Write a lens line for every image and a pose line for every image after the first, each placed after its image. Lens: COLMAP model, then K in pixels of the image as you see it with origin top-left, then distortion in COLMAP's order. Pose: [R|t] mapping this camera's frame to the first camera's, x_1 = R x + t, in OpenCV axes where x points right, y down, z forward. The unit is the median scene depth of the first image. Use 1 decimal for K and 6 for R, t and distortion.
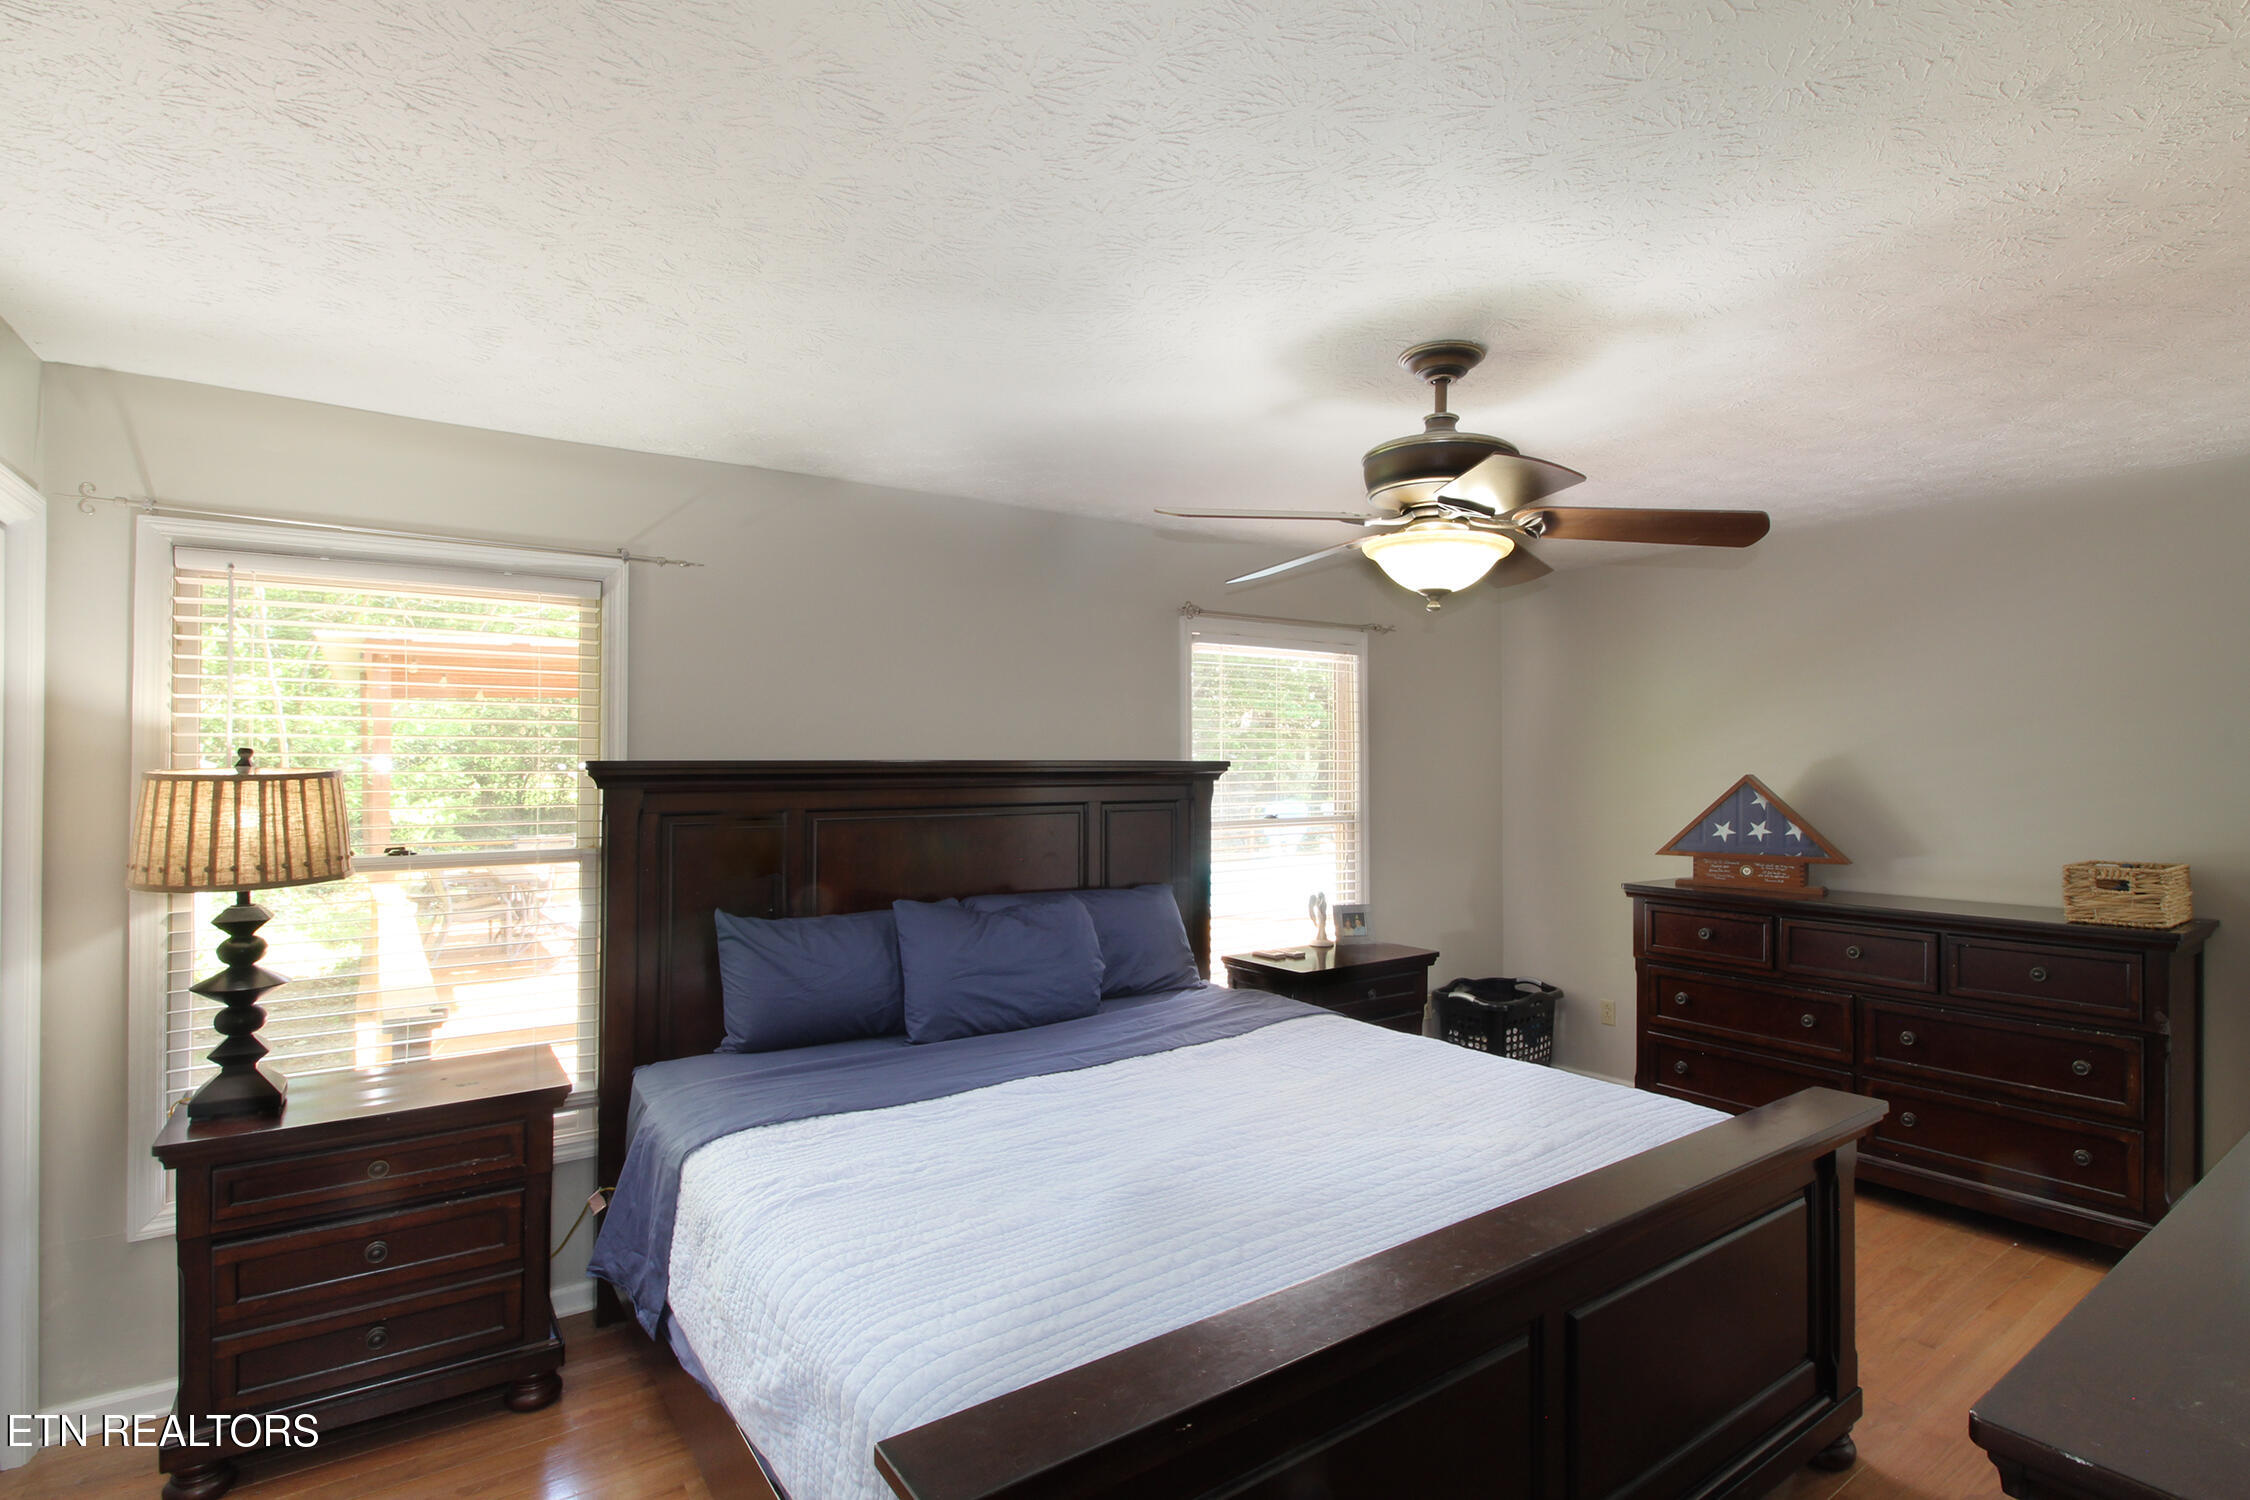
lens RADIAL K [[1056.1, 0, 1123.5], [0, 1056.1, 756.7], [0, 0, 1]] dist [-0.001560, -0.012478]
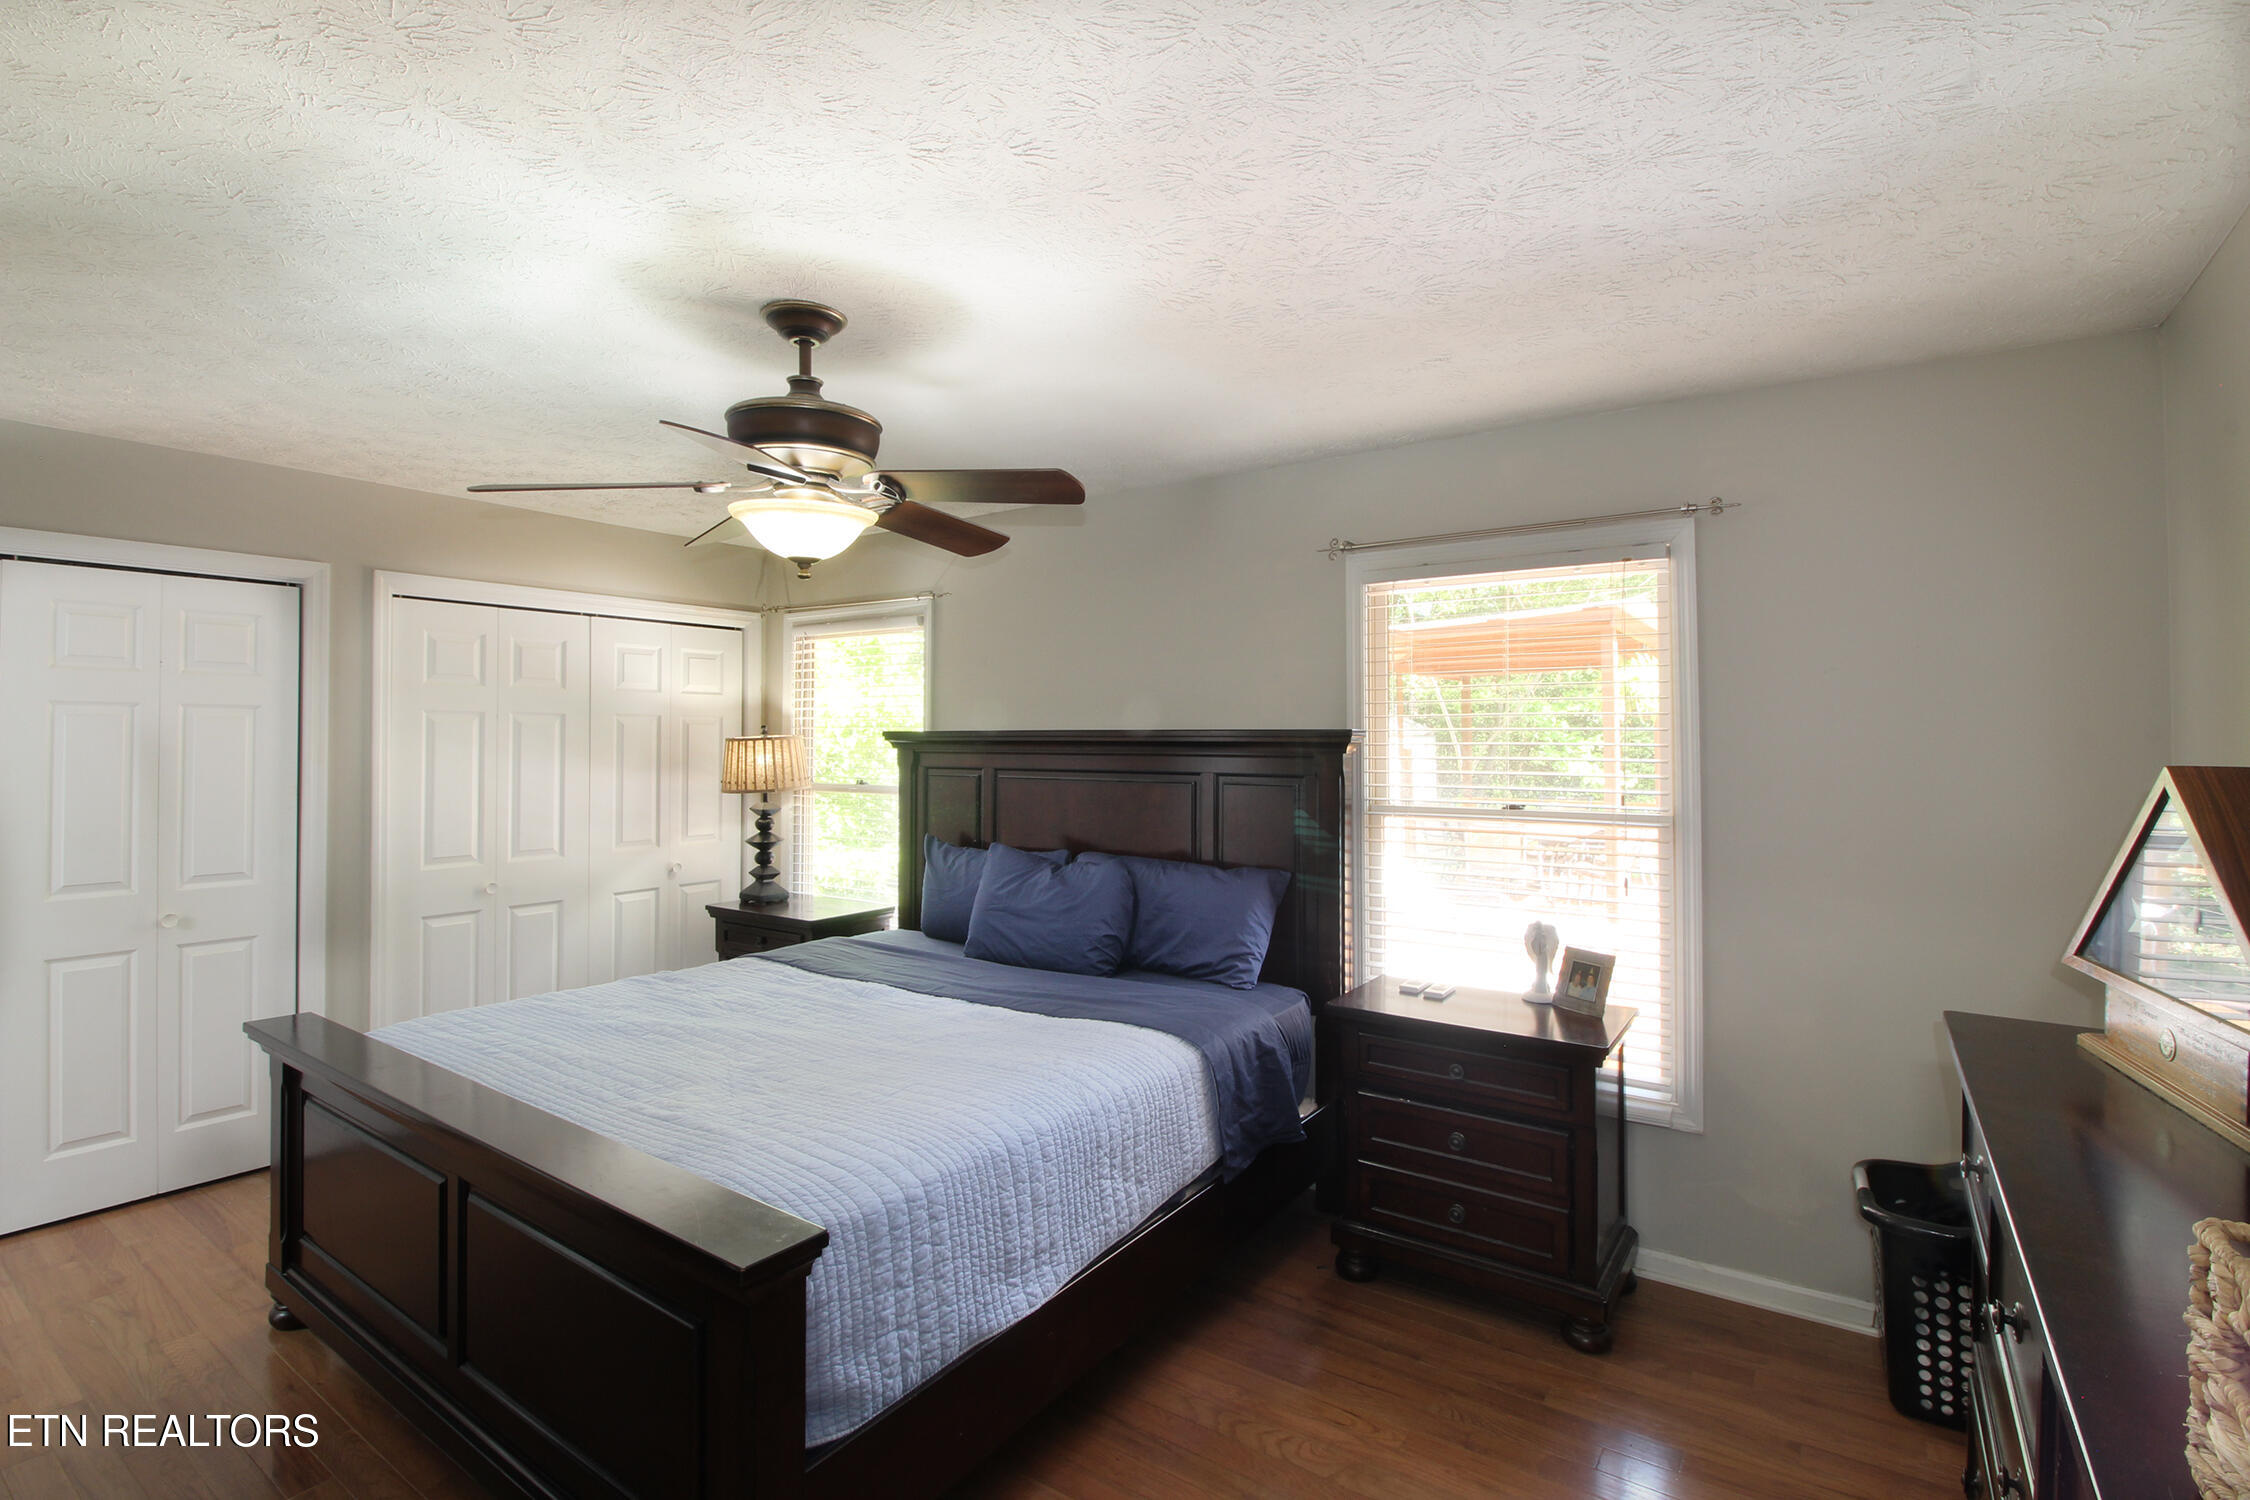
lens RADIAL K [[1056.1, 0, 1118.2], [0, 1056.1, 737.5], [0, 0, 1]] dist [-0.001560, -0.012478]
pose [[0.346456, 0.008339, -0.938029, 1.013649], [0.010509, 0.999863, 0.012770, -0.003408], [0.938007, -0.014282, 0.346321, 0.713330]]
